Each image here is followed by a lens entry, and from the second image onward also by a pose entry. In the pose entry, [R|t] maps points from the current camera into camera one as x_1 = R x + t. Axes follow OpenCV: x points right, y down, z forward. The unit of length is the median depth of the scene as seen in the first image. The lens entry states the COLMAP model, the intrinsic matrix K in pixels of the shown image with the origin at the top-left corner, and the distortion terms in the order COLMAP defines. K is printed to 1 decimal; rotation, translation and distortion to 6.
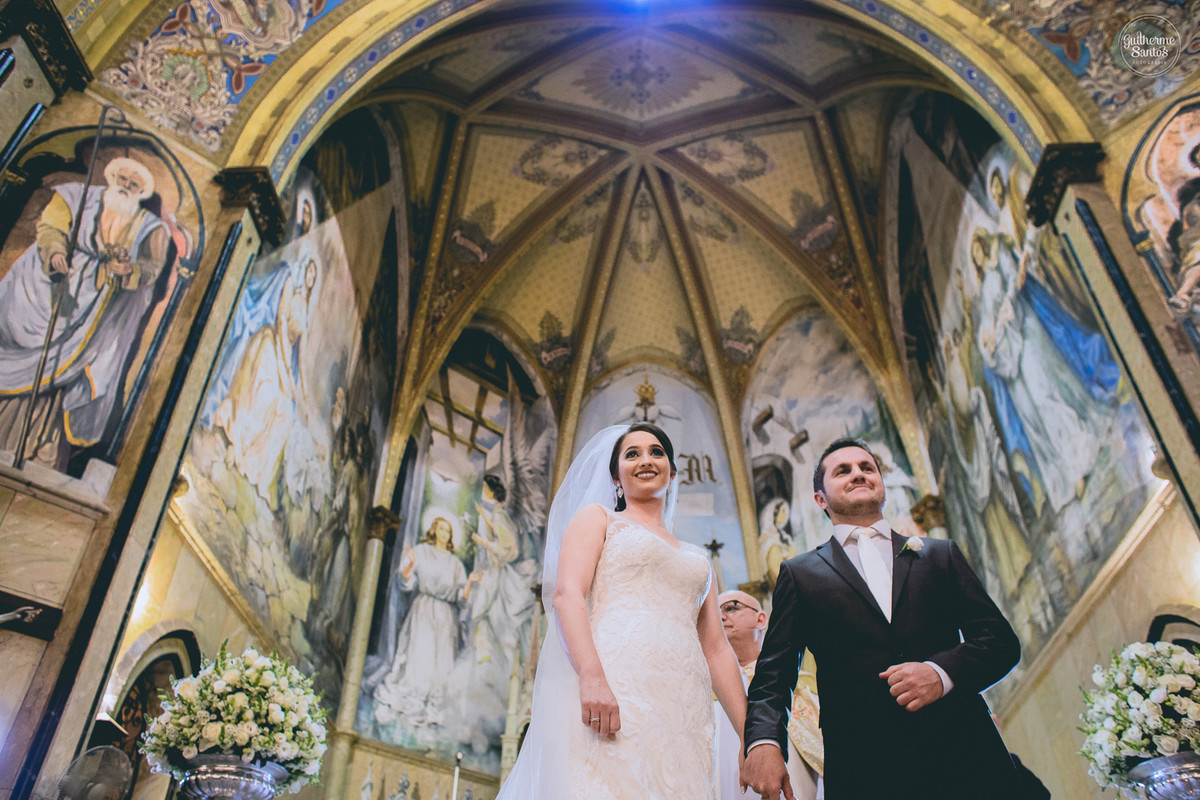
lens RADIAL K [[955.0, 0, 600.0], [0, 955.0, 400.0], [0, 0, 1]] dist [-0.108071, 0.131801]
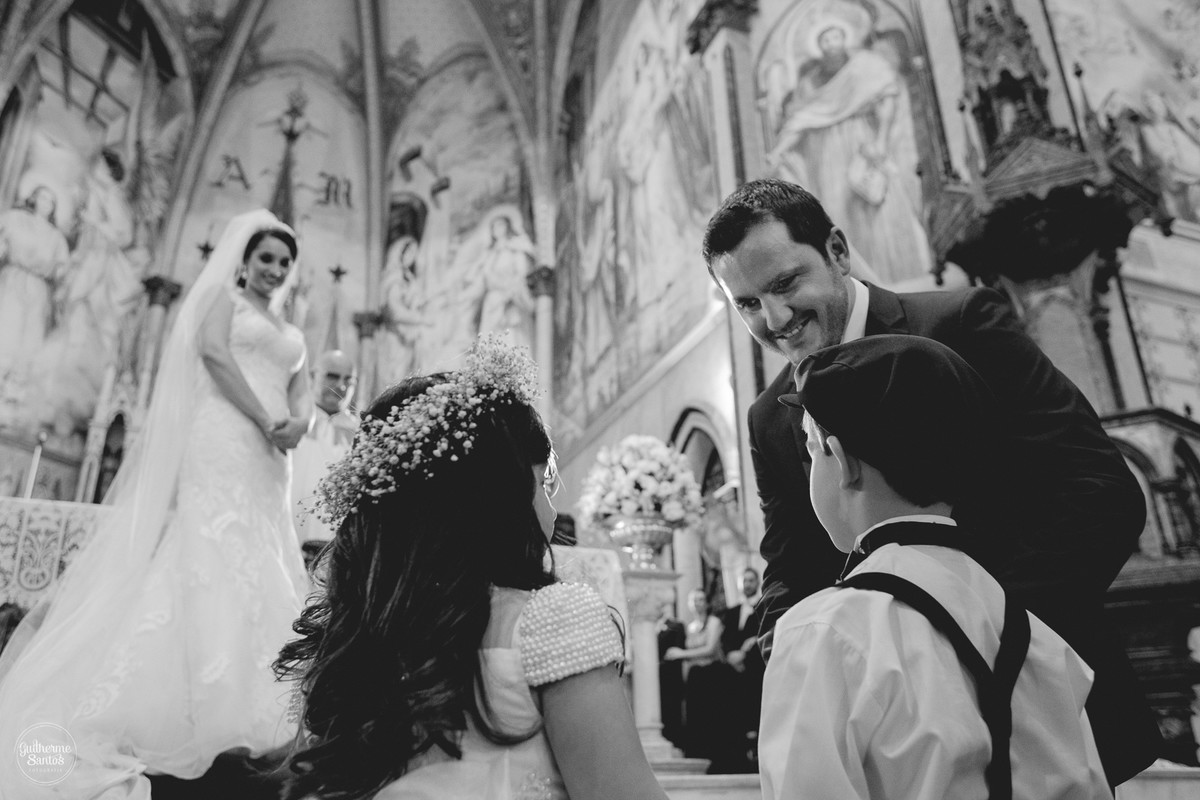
lens RADIAL K [[955.0, 0, 600.0], [0, 955.0, 400.0], [0, 0, 1]] dist [-0.108071, 0.131801]
pose [[0.909063, 0.139719, 0.392535, -0.004228], [-0.245264, 0.941028, 0.233051, -0.022877], [-0.336824, -0.308132, 0.889721, -0.045670]]
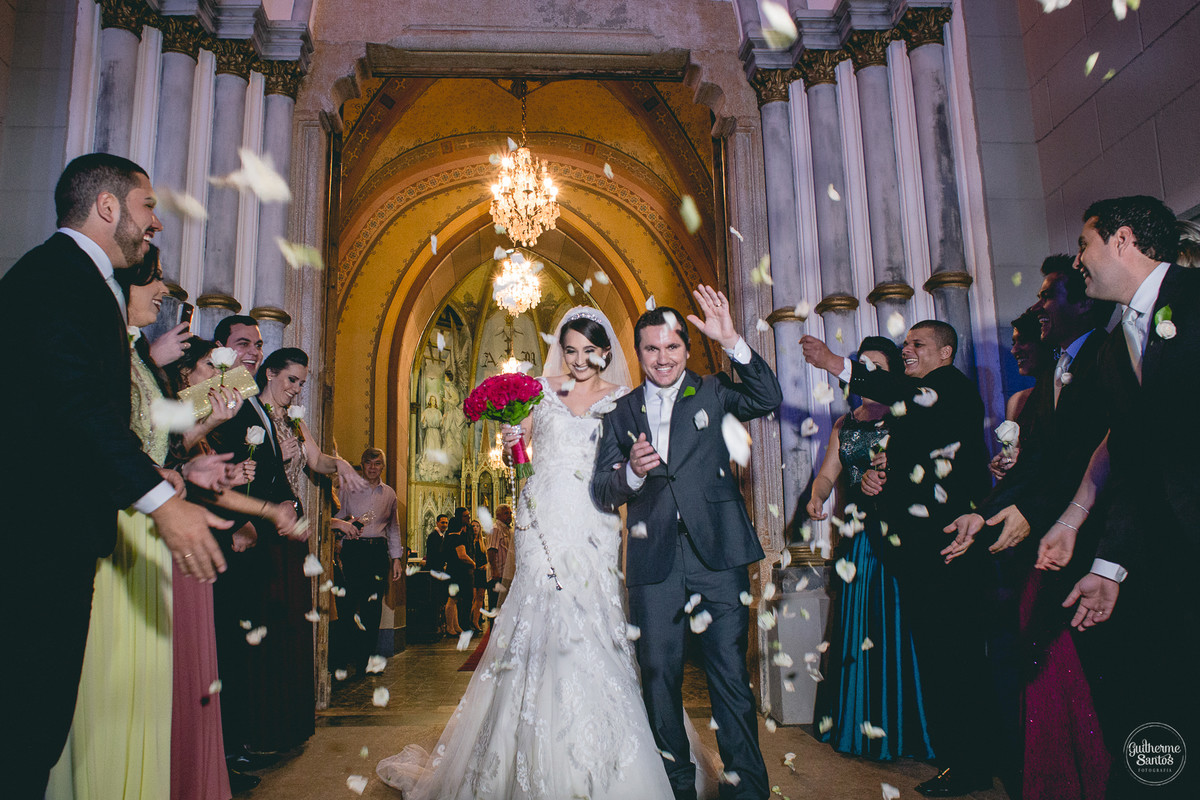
lens RADIAL K [[955.0, 0, 600.0], [0, 955.0, 400.0], [0, 0, 1]] dist [-0.108071, 0.131801]
pose [[0.989916, -0.003020, 0.141626, -0.075632], [-0.064810, 0.879345, 0.471753, -1.153604], [-0.125963, -0.476175, 0.870282, -1.401381]]
